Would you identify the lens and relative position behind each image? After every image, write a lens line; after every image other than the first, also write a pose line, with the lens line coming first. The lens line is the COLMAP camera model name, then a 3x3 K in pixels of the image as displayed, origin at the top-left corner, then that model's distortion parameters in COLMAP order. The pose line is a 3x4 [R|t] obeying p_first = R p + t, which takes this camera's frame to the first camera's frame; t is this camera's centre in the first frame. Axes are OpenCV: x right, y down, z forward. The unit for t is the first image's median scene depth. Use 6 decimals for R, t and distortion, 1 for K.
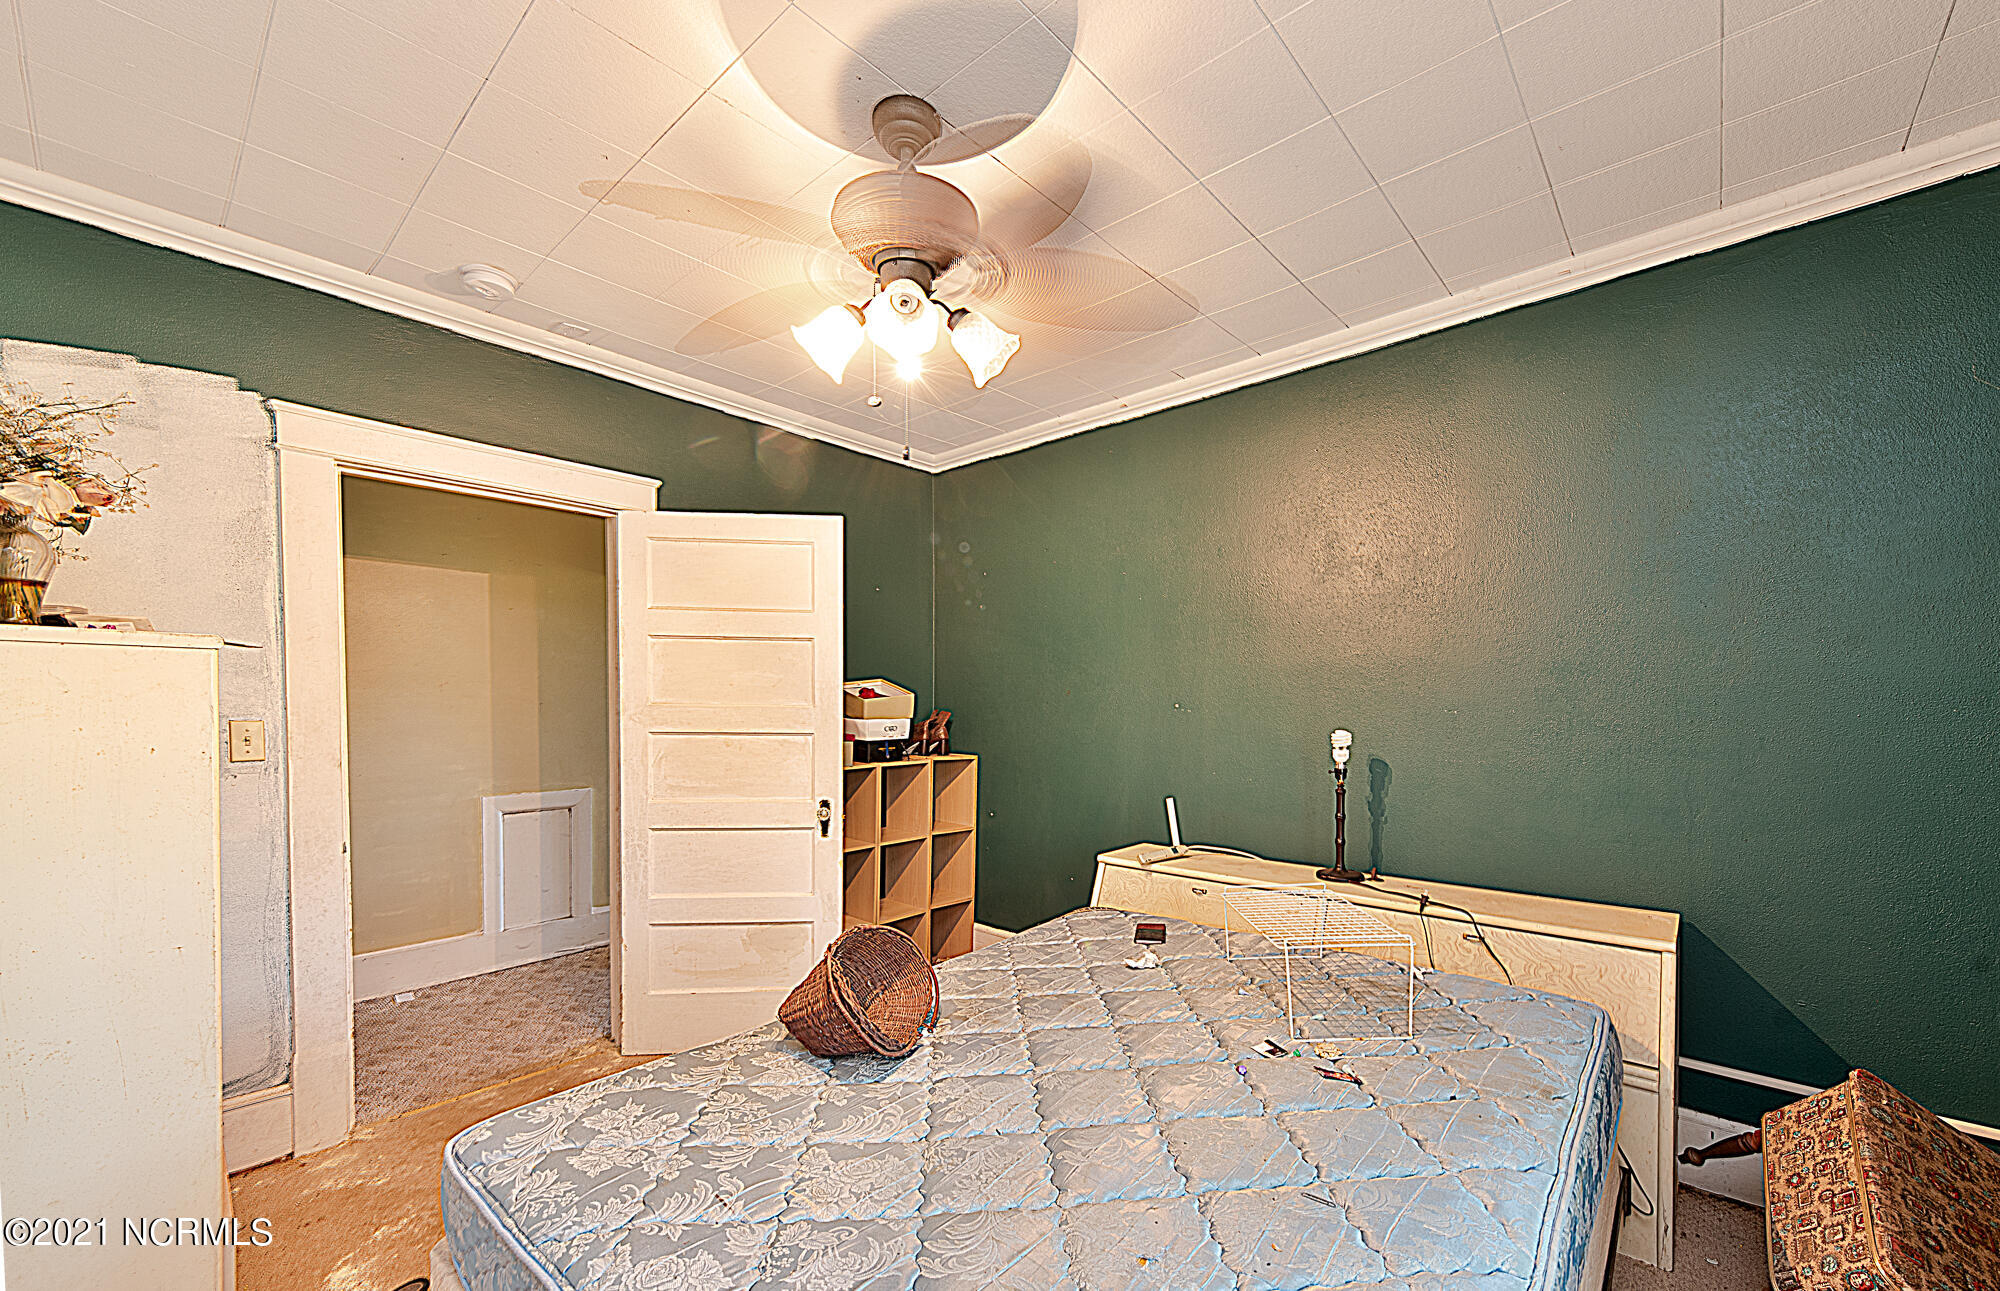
lens RADIAL K [[792.1, 0, 1001.0], [0, 792.1, 700.1], [0, 0, 1]] dist [0.000098, 0.000001]
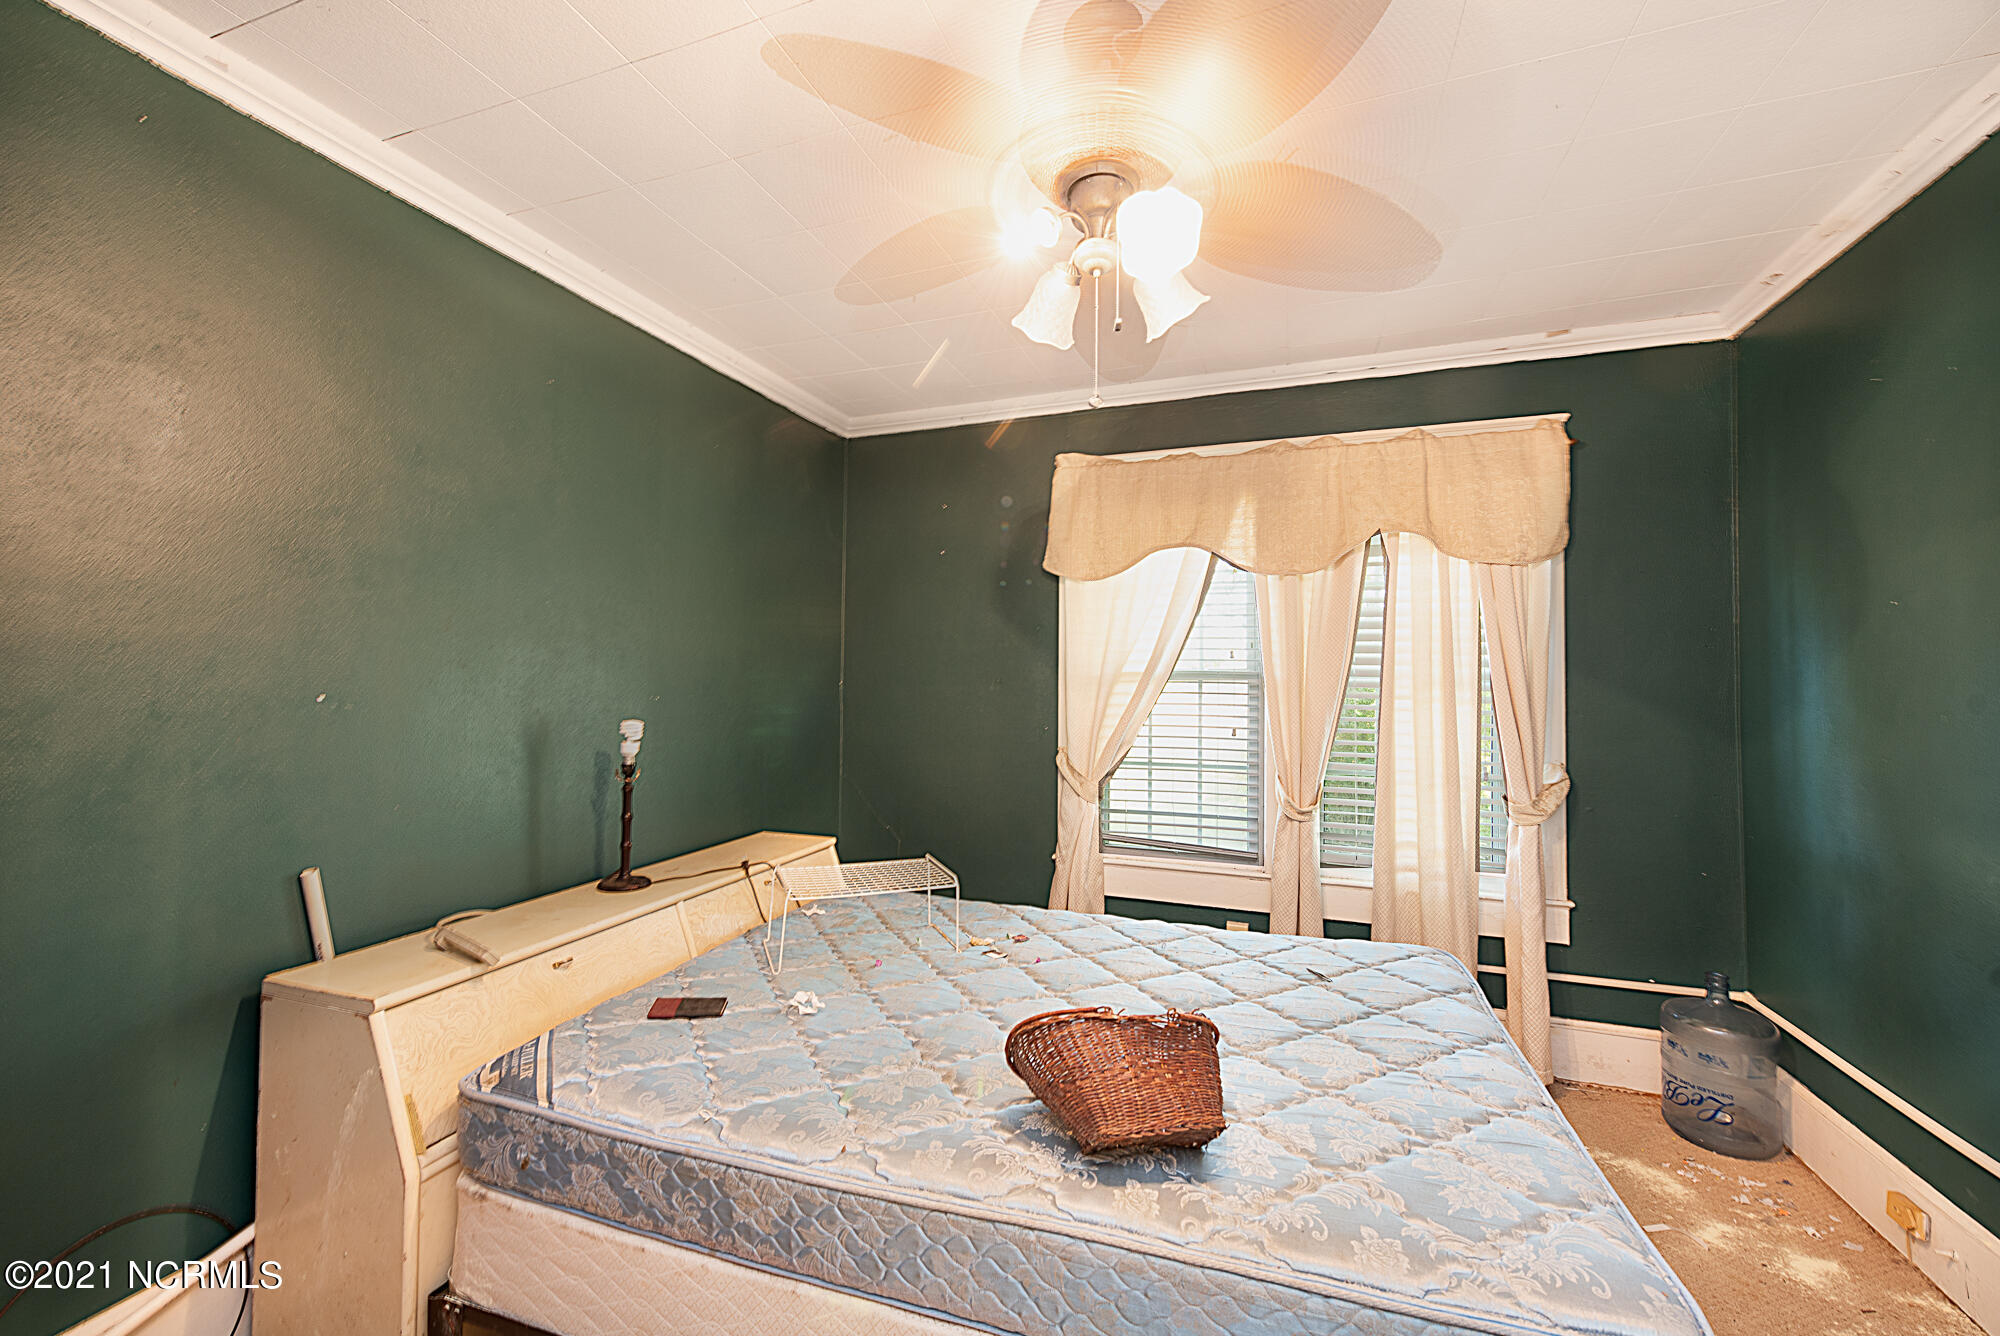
lens RADIAL K [[800.5, 0, 1009.7], [0, 800.5, 667.2], [0, 0, 1]] dist [0.012421, -0.000373]
pose [[-0.386890, 0.017601, 0.921958, -0.580888], [-0.002589, 0.999793, -0.020173, -0.004893], [-0.922122, -0.010192, -0.386765, 0.956541]]
